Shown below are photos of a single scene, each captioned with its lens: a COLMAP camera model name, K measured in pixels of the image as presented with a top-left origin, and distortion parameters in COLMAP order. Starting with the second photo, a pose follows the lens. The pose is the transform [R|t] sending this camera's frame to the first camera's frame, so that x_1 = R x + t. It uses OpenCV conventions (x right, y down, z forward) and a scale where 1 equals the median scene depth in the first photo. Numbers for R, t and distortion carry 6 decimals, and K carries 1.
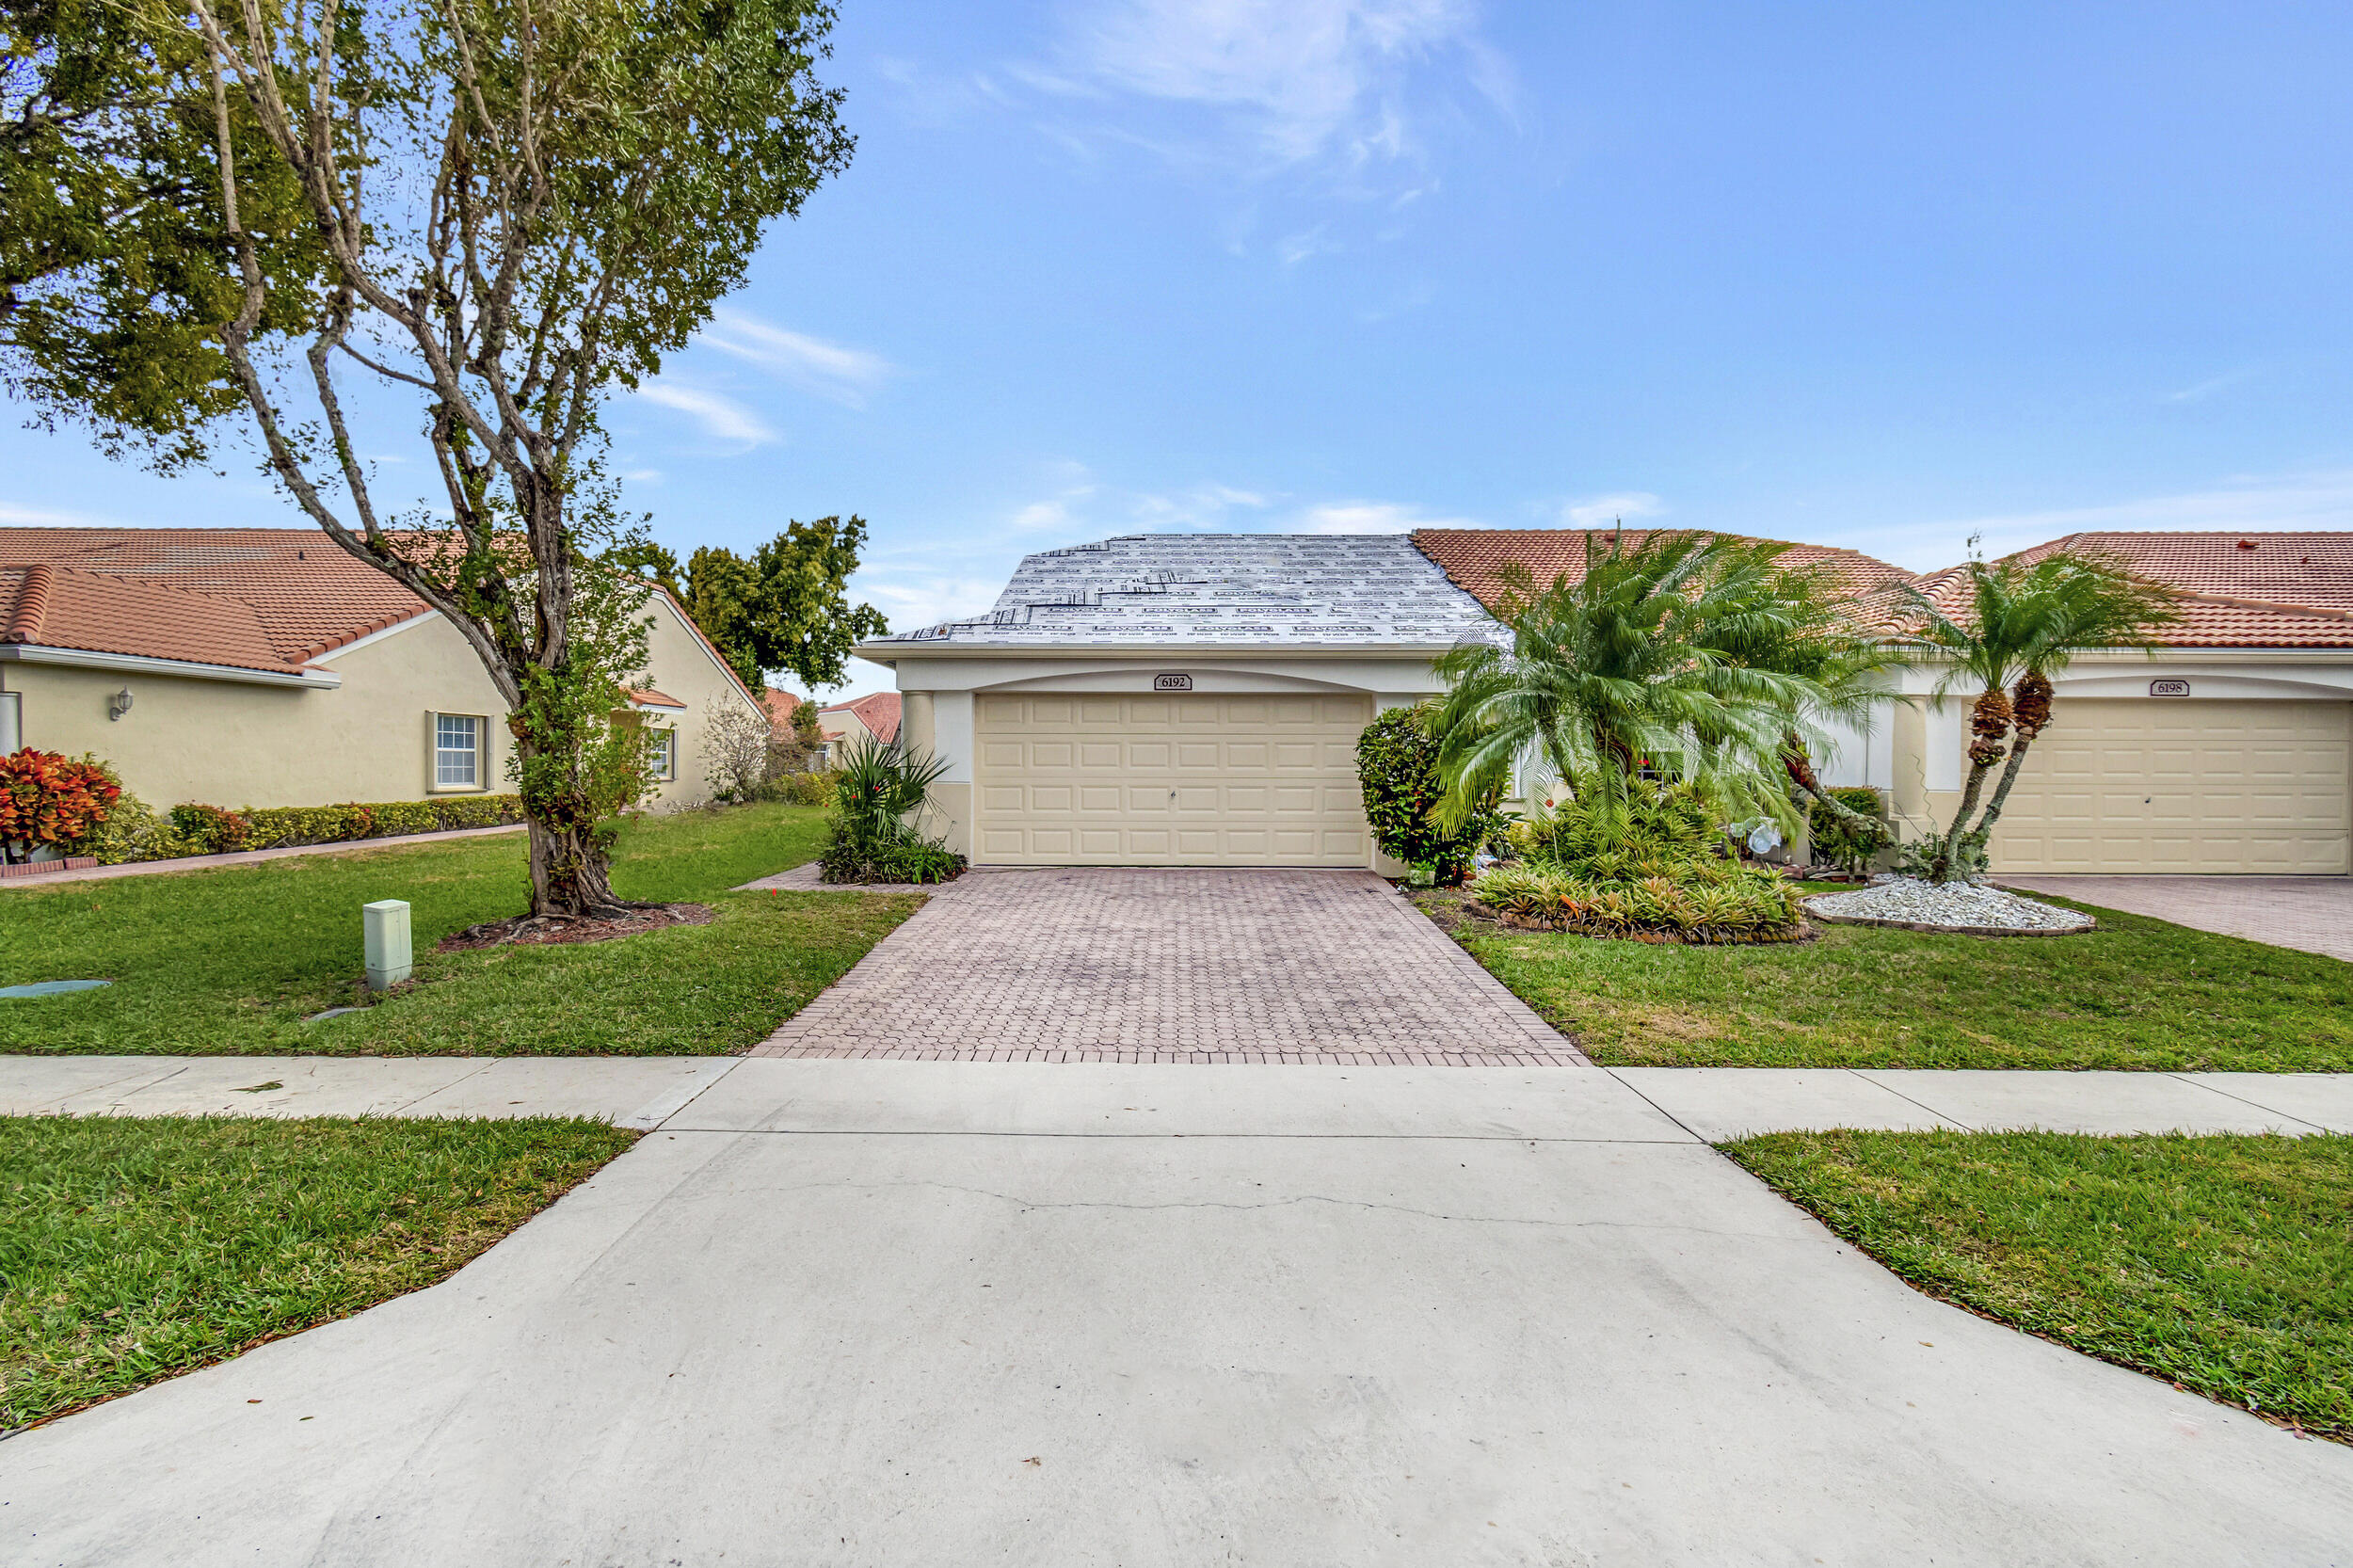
lens RADIAL K [[1041.8, 0, 1174.0], [0, 1041.8, 812.4], [0, 0, 1]] dist [0.003793, -0.000281]
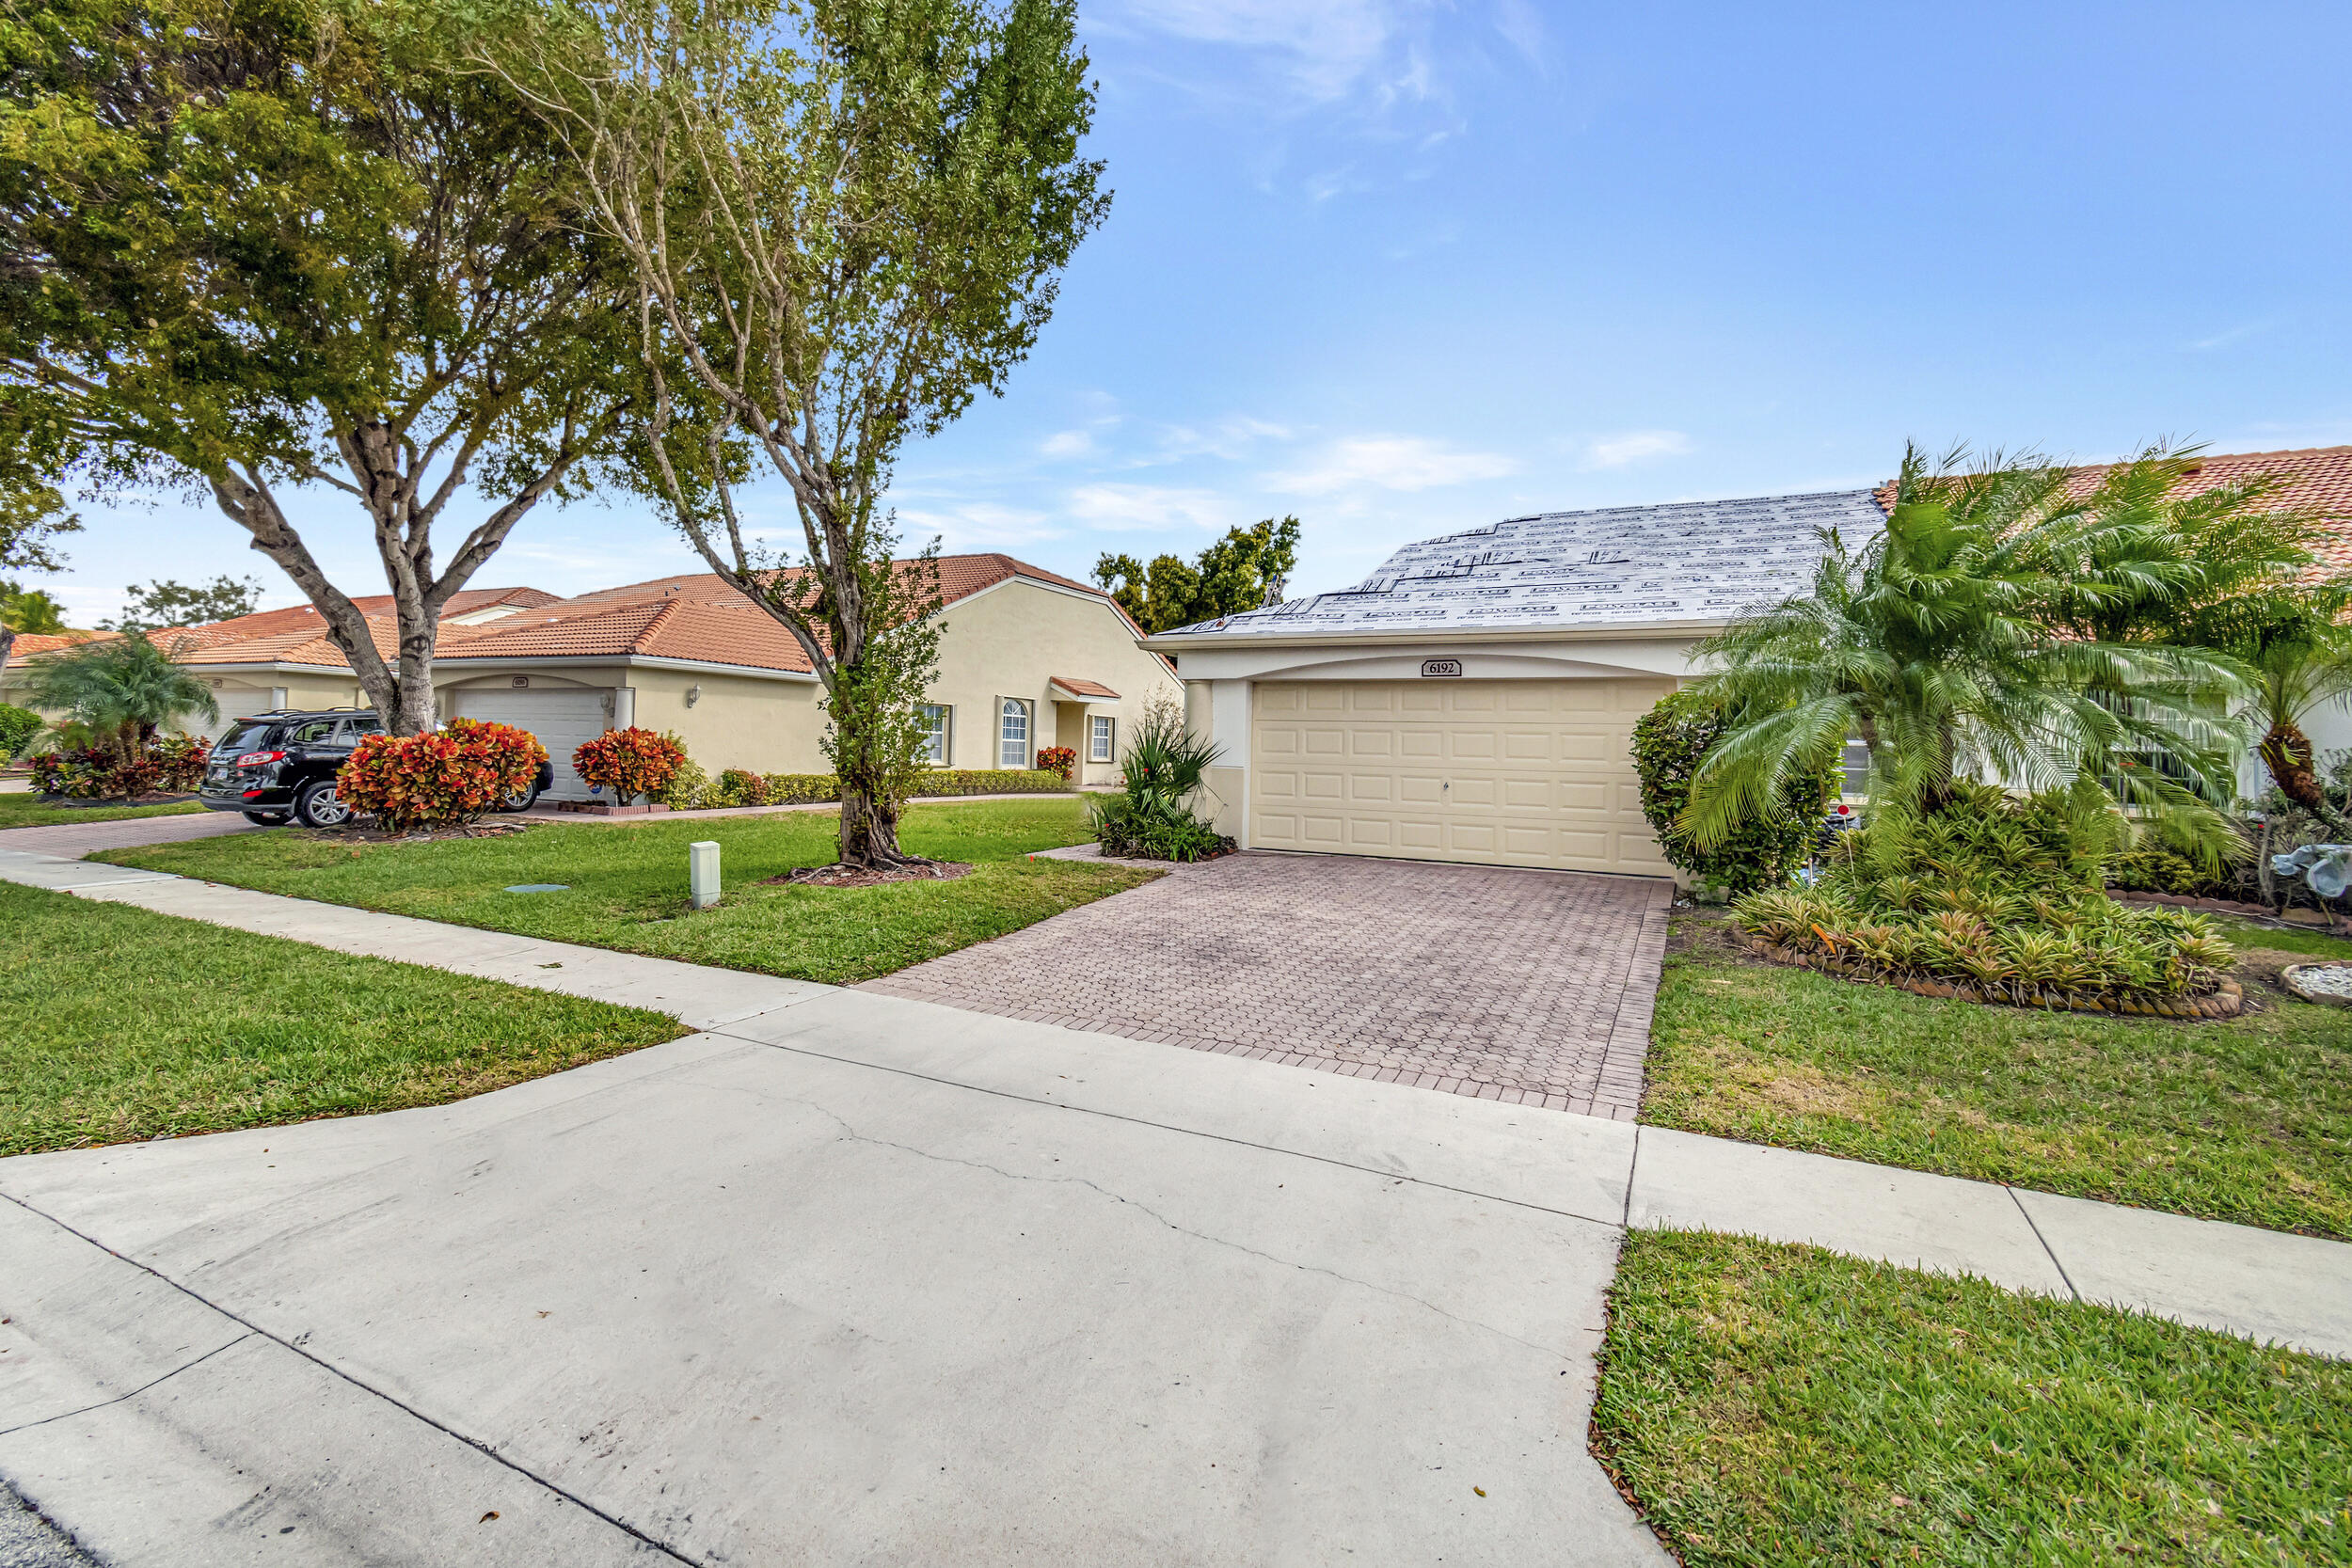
lens RADIAL K [[1034.0, 0, 1172.7], [0, 1034.0, 773.0], [0, 0, 1]] dist [0.000996, -0.000023]
pose [[0.899601, 0.028636, -0.435774, 0.285748], [-0.040972, 0.998981, -0.018934, -0.001726], [0.434787, 0.034888, 0.899857, 0.063131]]
